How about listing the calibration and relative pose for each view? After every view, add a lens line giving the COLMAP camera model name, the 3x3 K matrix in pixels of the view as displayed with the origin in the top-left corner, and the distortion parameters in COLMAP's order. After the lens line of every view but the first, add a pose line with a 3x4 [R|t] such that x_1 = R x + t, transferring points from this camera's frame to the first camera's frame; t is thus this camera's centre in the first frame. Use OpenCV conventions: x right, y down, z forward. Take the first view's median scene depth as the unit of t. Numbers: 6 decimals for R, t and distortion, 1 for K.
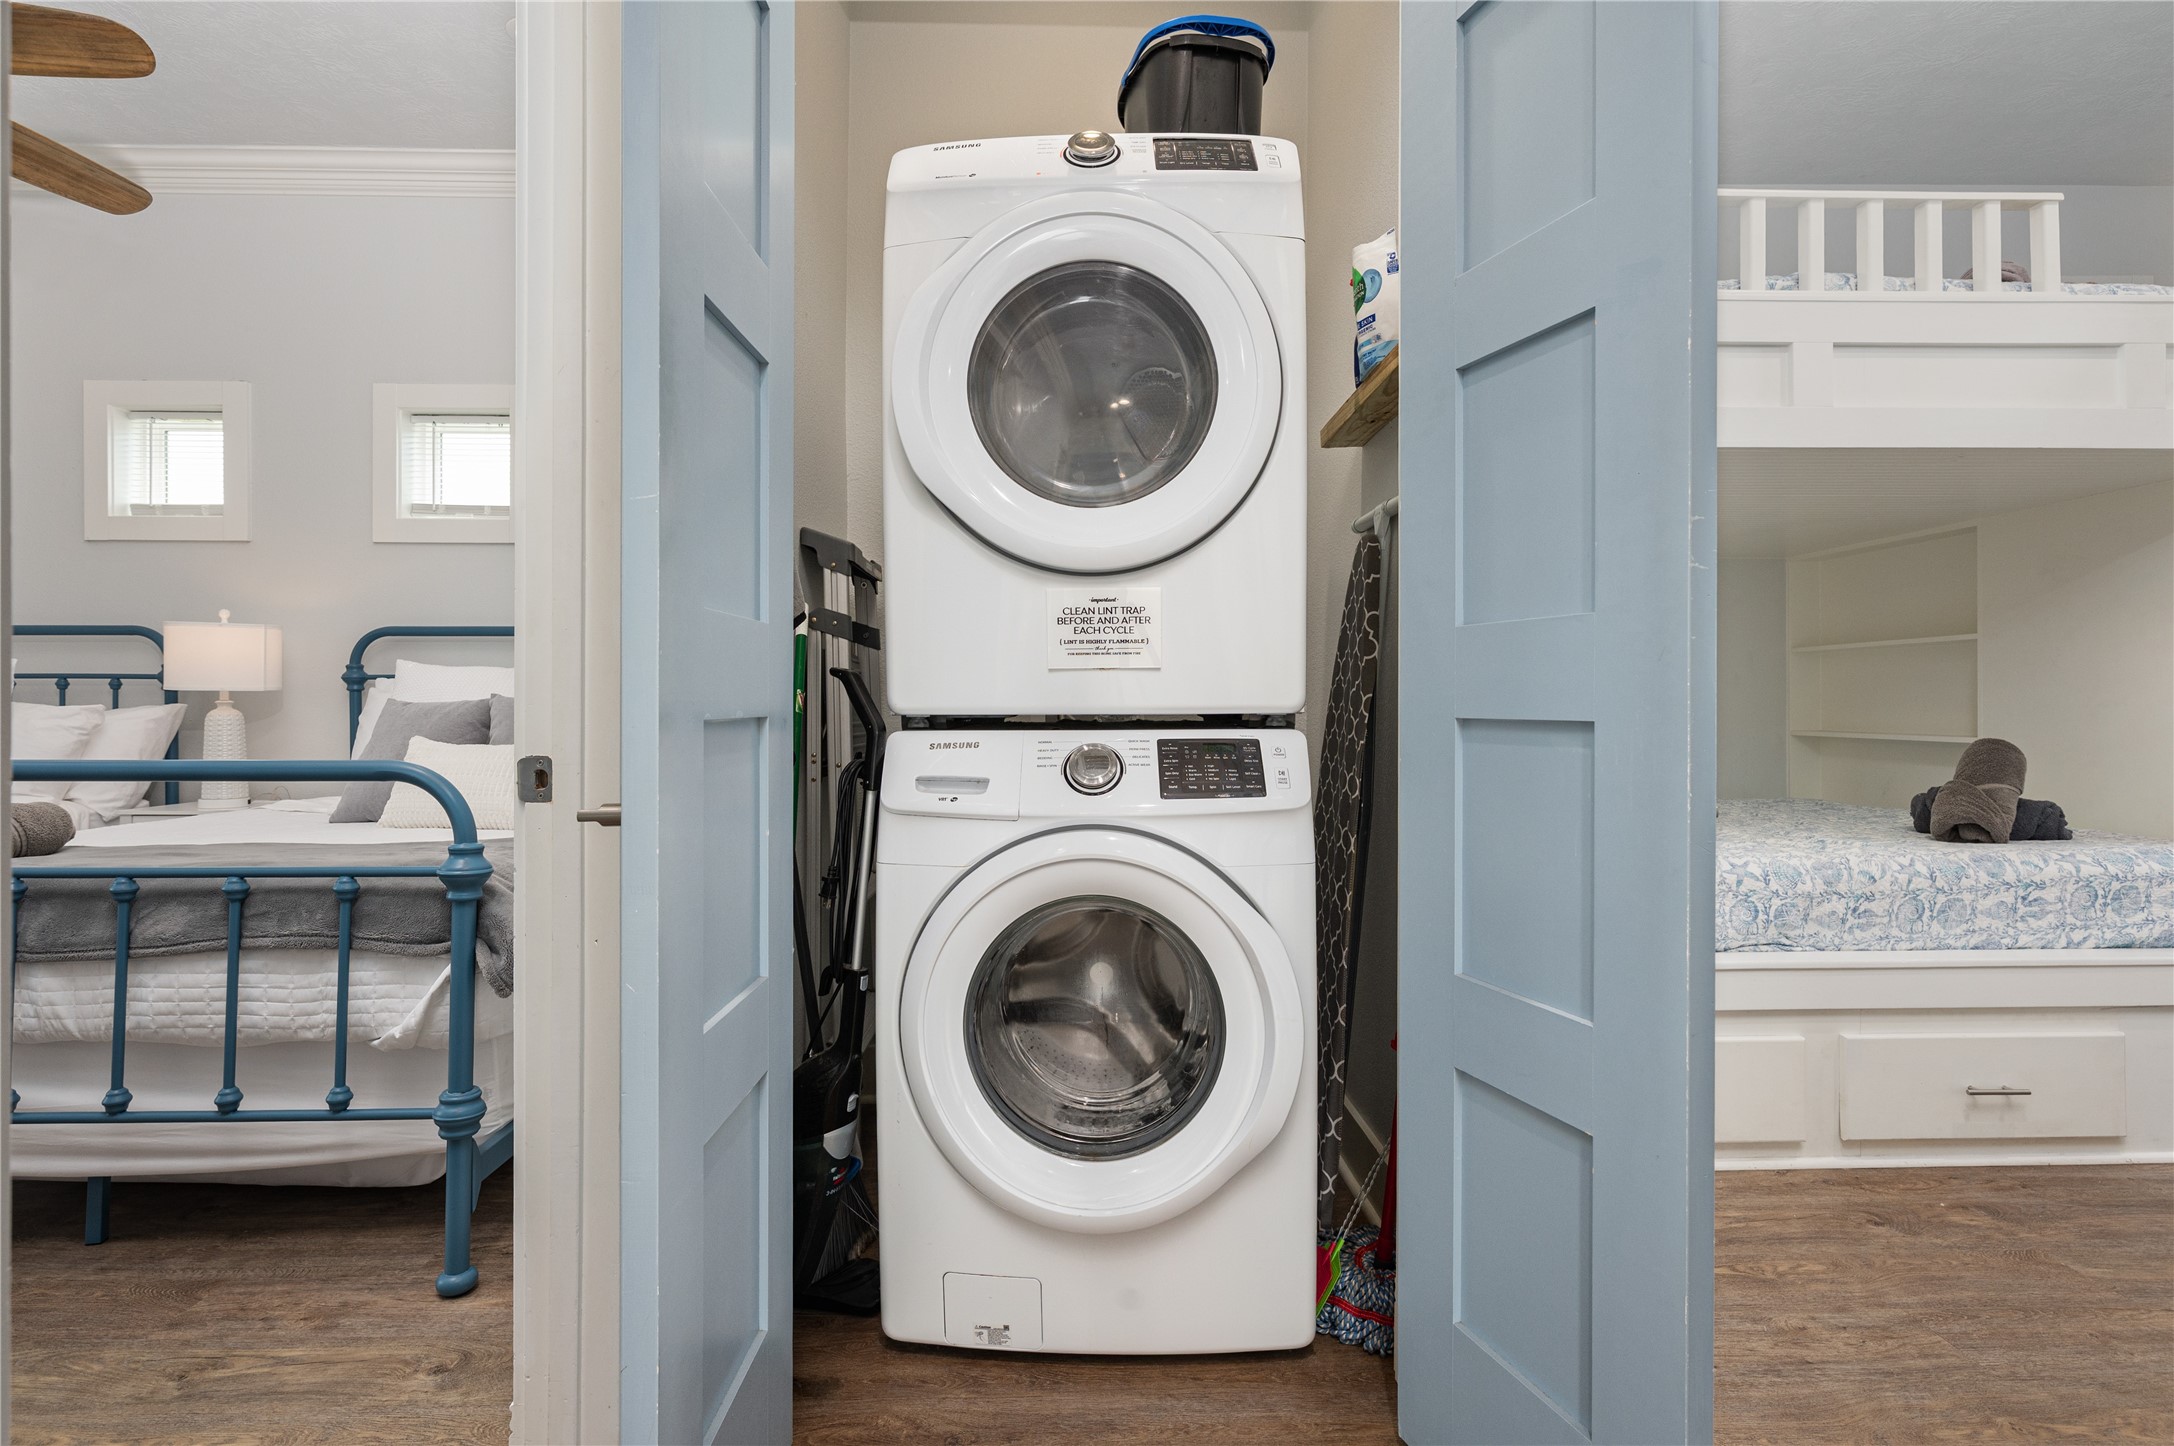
lens RADIAL K [[1043.2, 0, 1087.3], [0, 1043.2, 709.5], [0, 0, 1]] dist [0.000217, -0.001028]
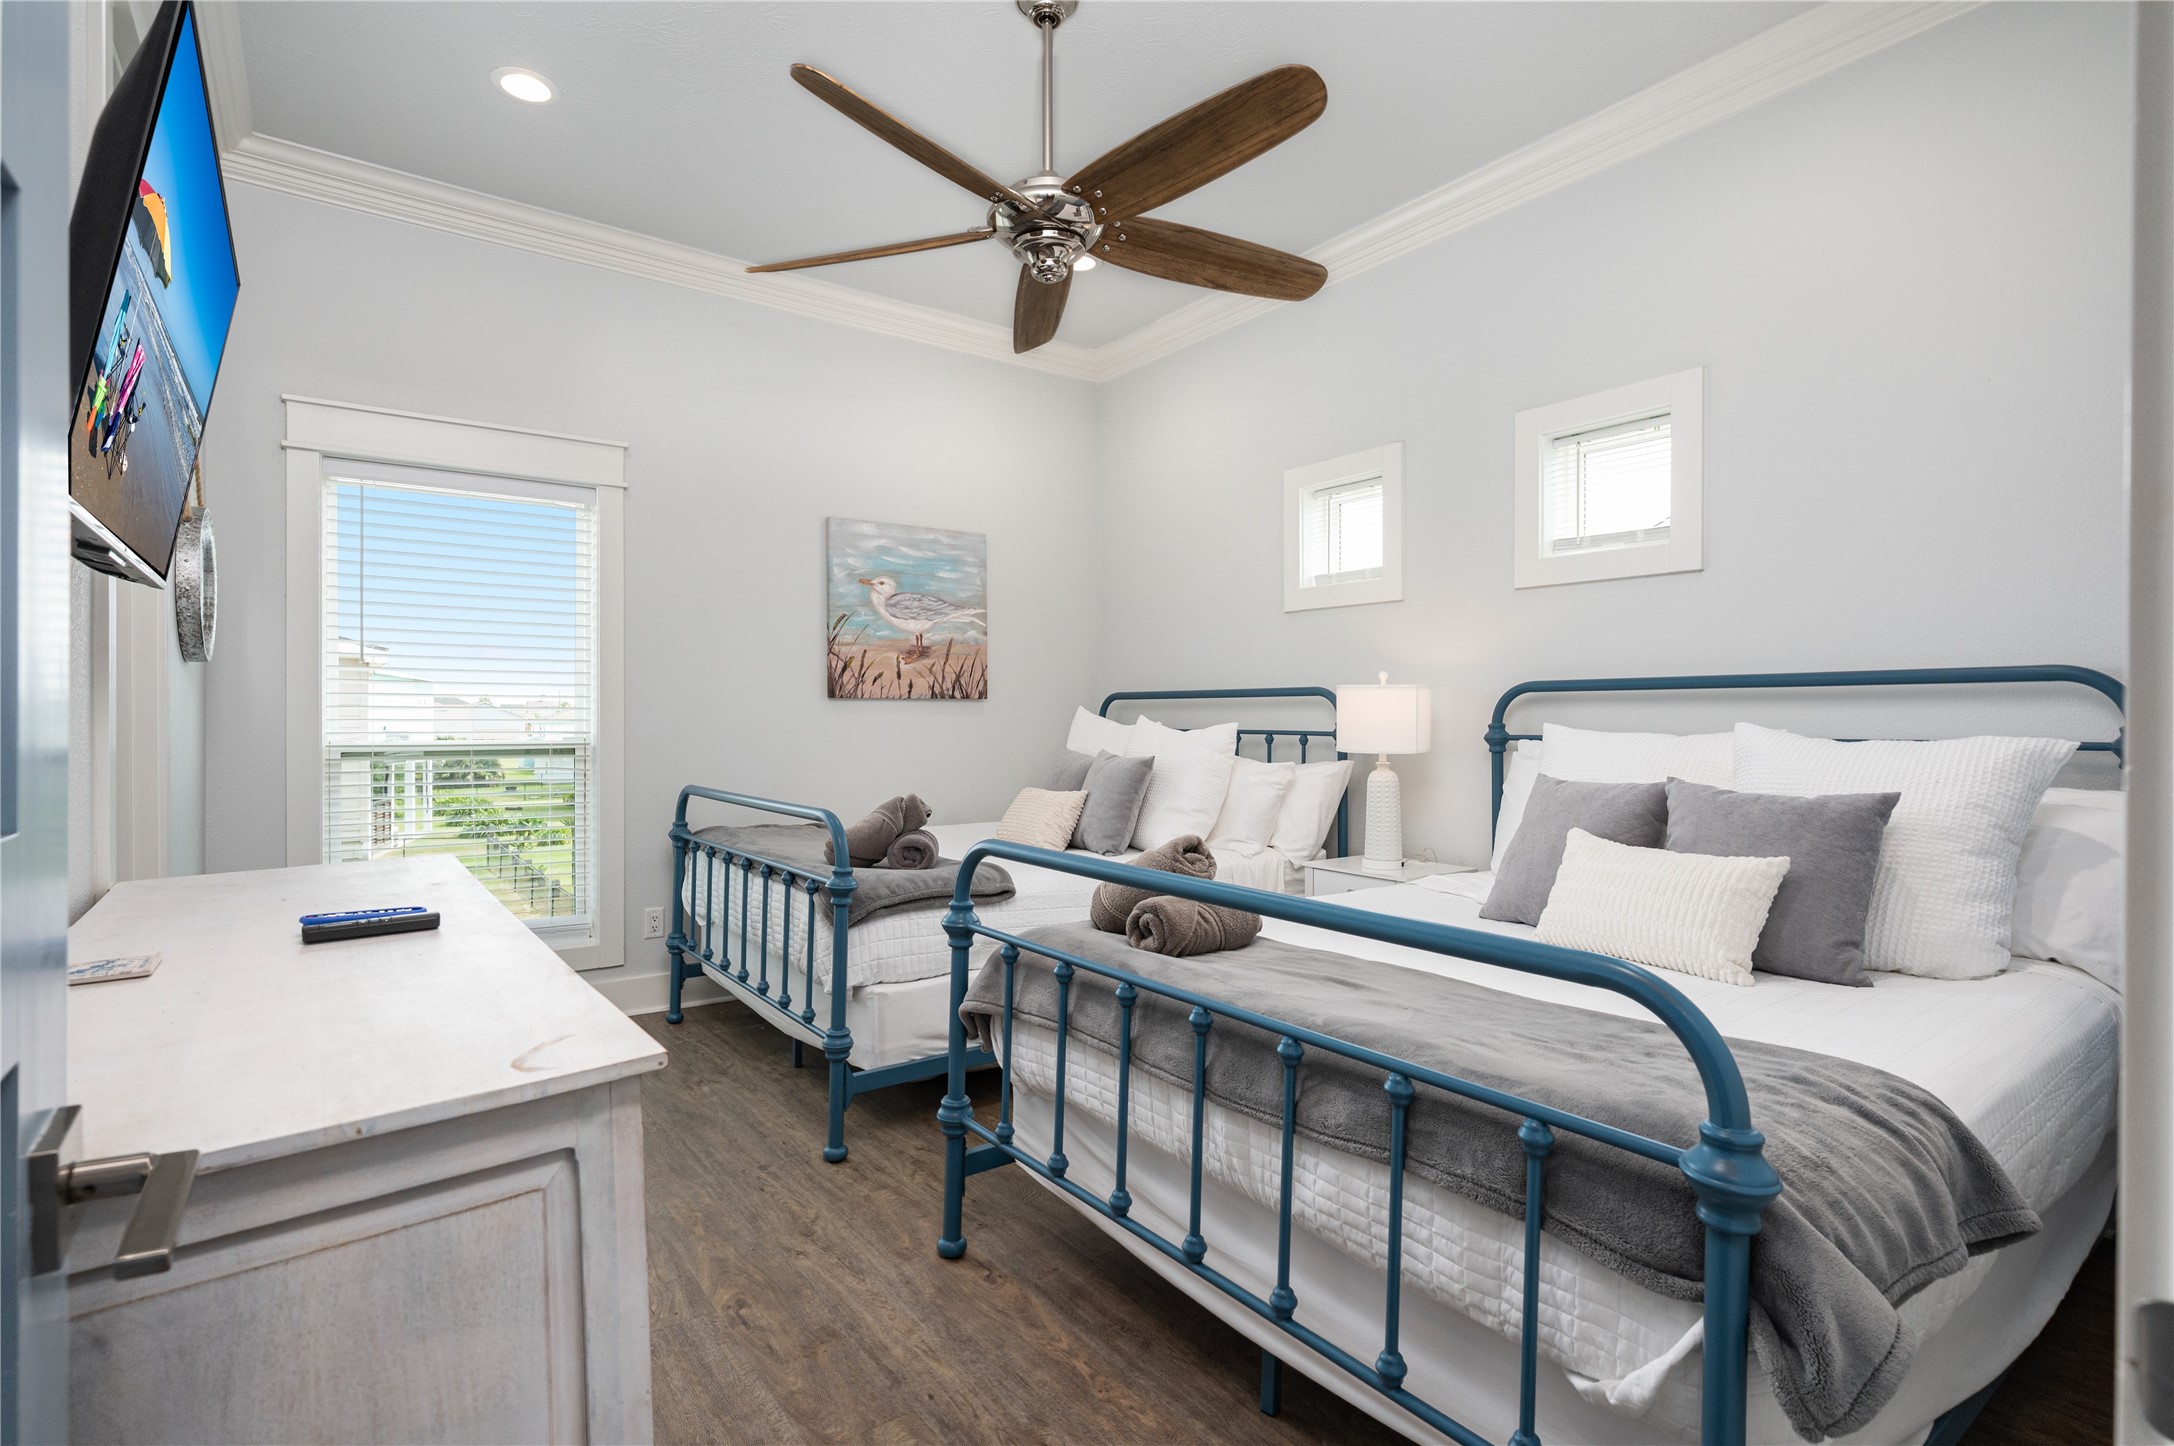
lens RADIAL K [[1043.2, 0, 1087.3], [0, 1043.2, 709.5], [0, 0, 1]] dist [0.000217, -0.001028]
pose [[0.569976, -0.006365, -0.821637, -0.167558], [-0.006982, 0.999896, -0.012589, -0.045298], [0.821632, 0.012912, 0.569872, 0.197198]]
